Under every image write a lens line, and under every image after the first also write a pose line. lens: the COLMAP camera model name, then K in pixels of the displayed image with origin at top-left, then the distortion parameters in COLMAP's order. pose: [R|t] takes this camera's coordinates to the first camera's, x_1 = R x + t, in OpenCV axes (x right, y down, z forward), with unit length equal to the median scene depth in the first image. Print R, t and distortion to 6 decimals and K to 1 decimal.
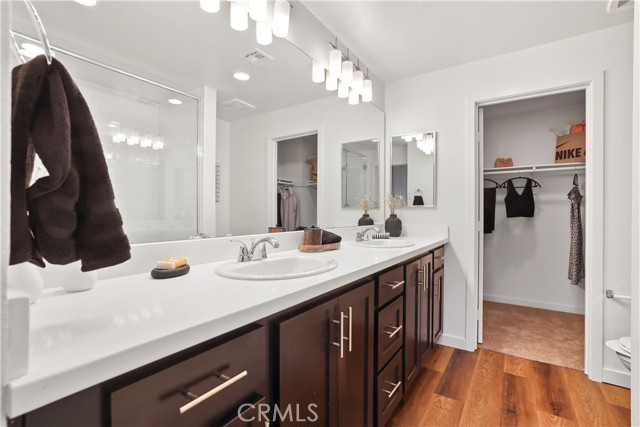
lens RADIAL K [[295.7, 0, 320.0], [0, 295.7, 213.5], [0, 0, 1]] dist [-0.045651, 0.019700]
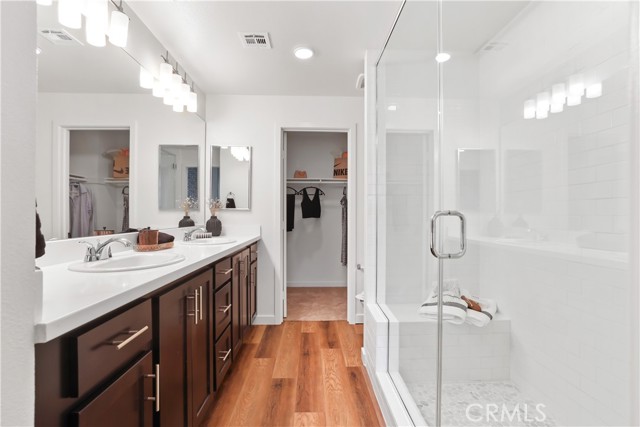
lens RADIAL K [[311.8, 0, 320.0], [0, 311.8, 213.5], [0, 0, 1]] dist [0.000311, 0.000076]
pose [[0.811617, 0.000668, 0.584189, -0.128526], [0.001541, 0.999993, -0.003286, -0.002684], [-0.584187, 0.003567, 0.811611, -0.209078]]
